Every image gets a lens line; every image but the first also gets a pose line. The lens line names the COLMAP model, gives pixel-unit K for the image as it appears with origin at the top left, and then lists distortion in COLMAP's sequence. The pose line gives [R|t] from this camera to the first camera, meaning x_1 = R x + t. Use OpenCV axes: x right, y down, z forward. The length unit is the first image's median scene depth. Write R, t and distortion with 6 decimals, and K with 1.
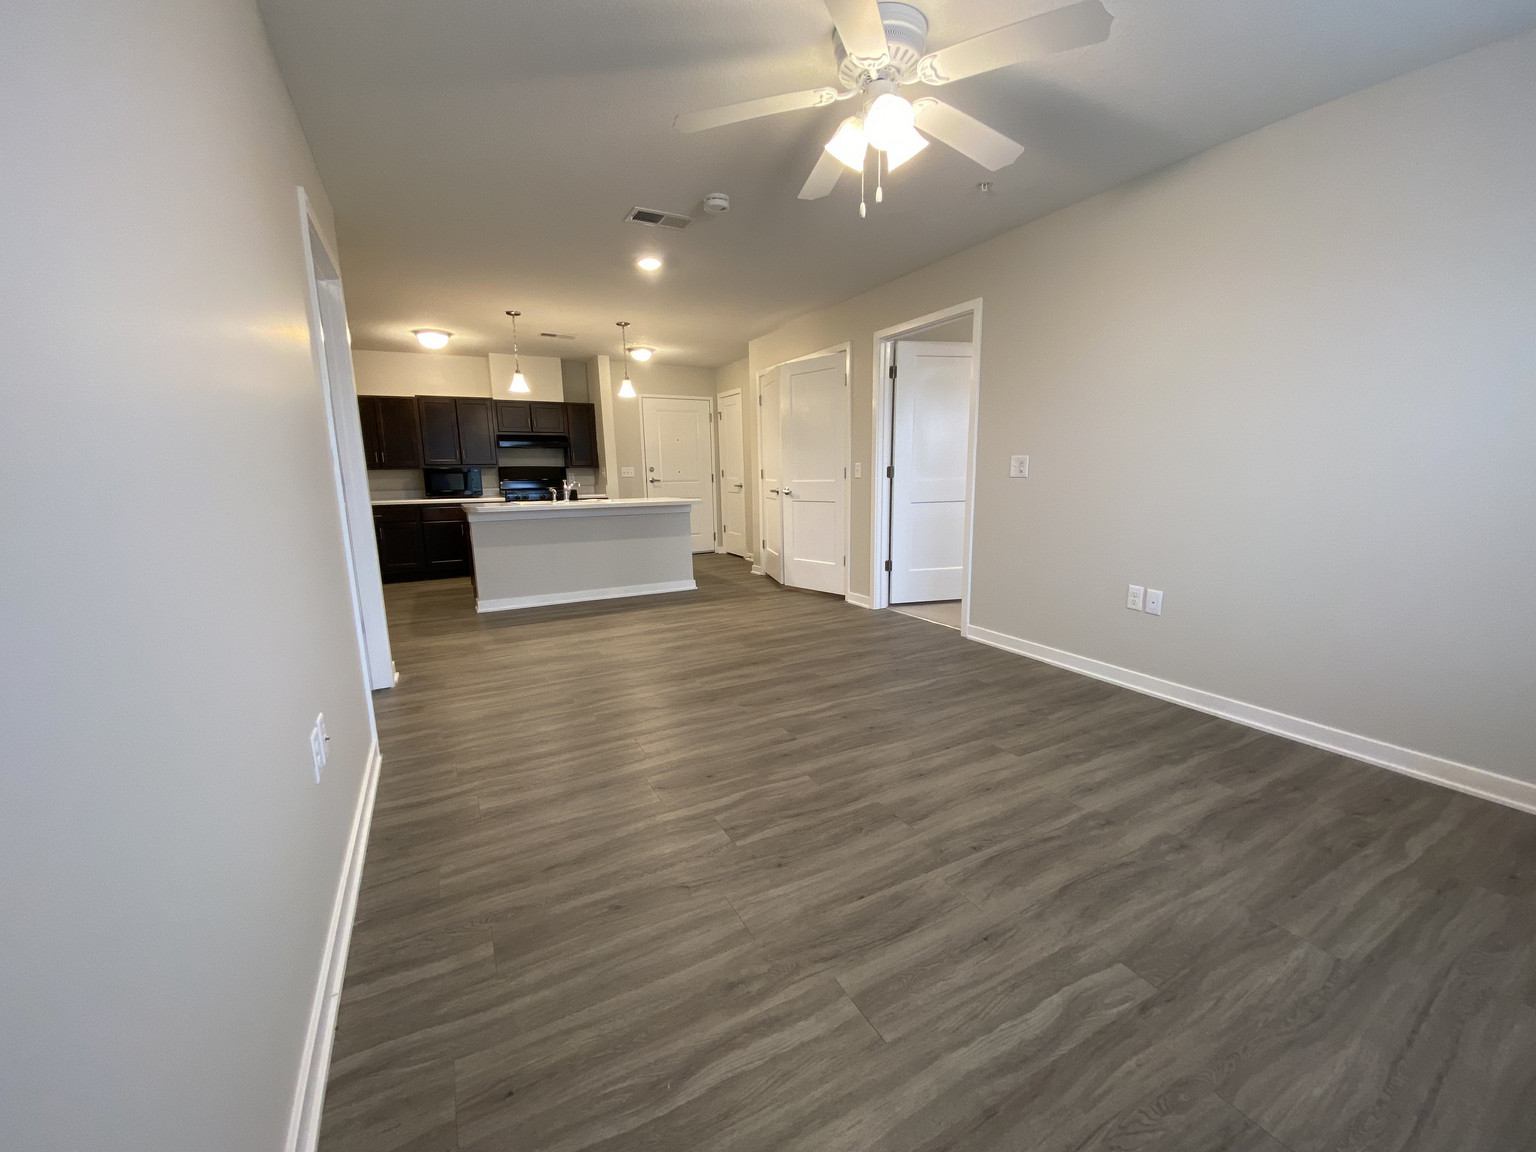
lens RADIAL K [[623.1, 0, 768.0], [0, 623.1, 576.0], [0, 0, 1]] dist [0.021143, -0.020404]
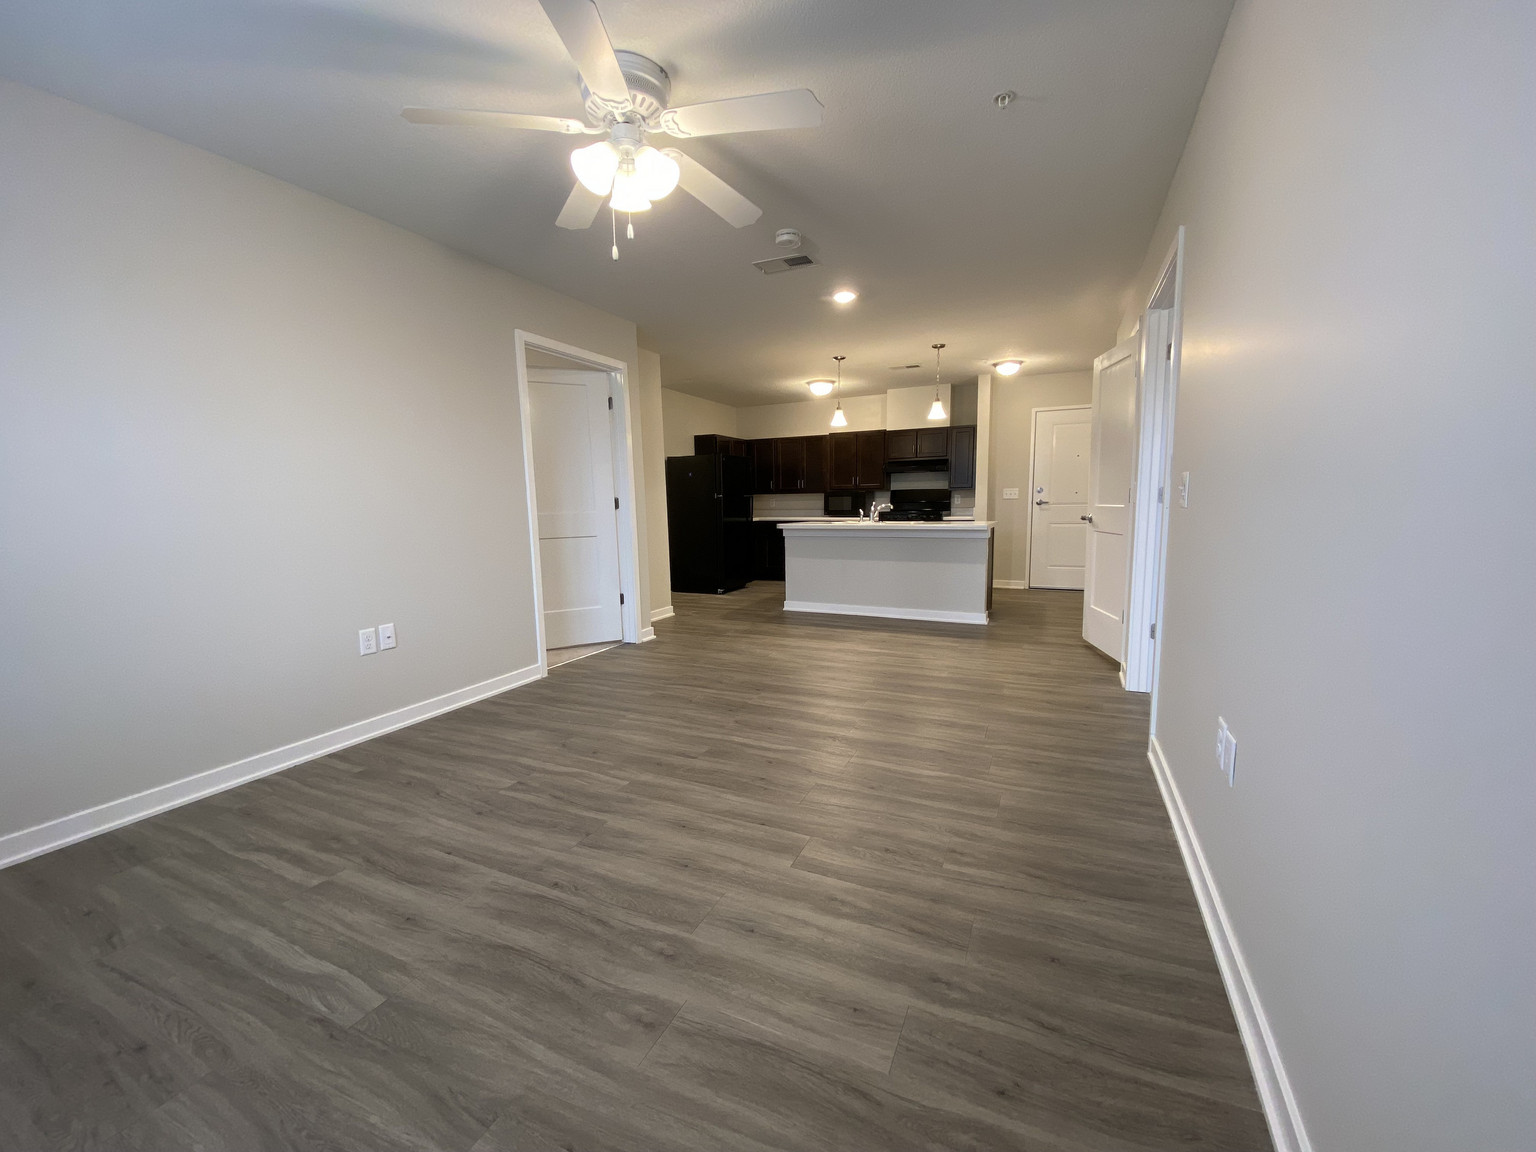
lens RADIAL K [[623.1, 0, 768.0], [0, 623.1, 576.0], [0, 0, 1]] dist [0.021143, -0.020404]
pose [[0.603389, 0.105782, -0.790400, 0.832507], [-0.131492, 0.990793, 0.032220, -0.076521], [0.786531, 0.084490, 0.611744, 0.416614]]
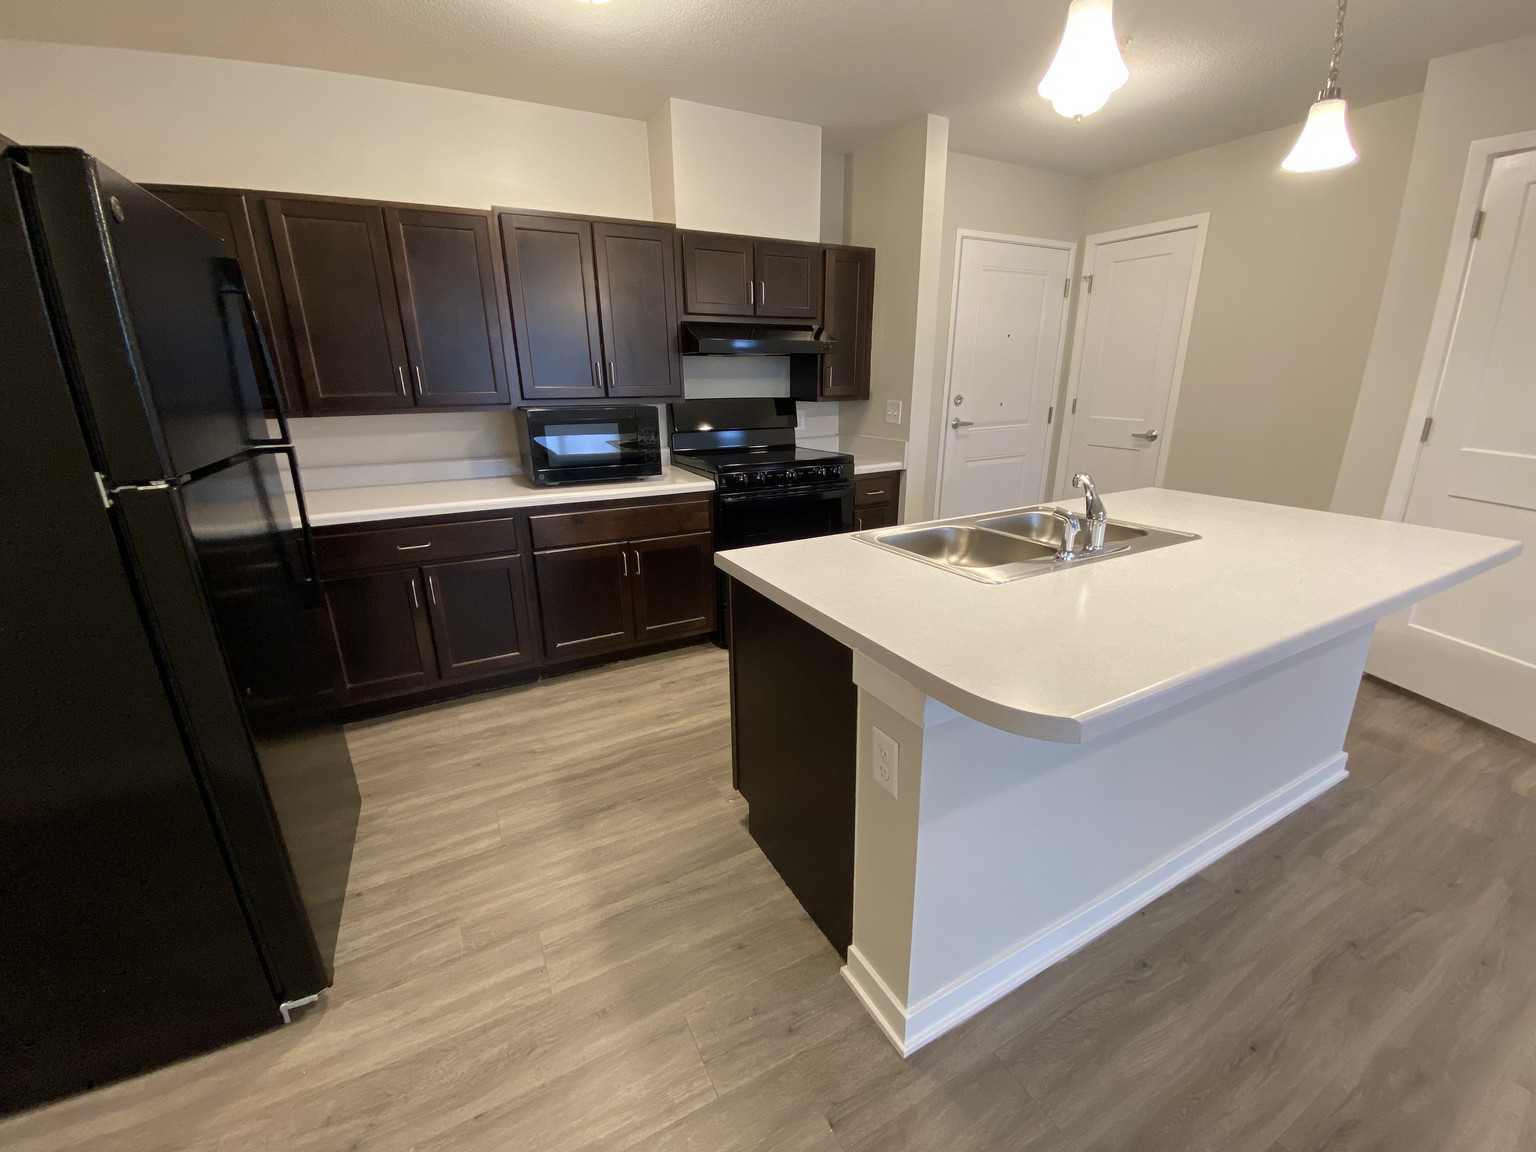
lens RADIAL K [[623.1, 0, 768.0], [0, 623.1, 576.0], [0, 0, 1]] dist [0.021143, -0.020404]
pose [[0.999966, 0.001027, 0.008146, -0.932571], [-0.002074, 0.991574, 0.129524, -0.276882], [-0.007944, -0.129537, 0.991543, 1.393842]]
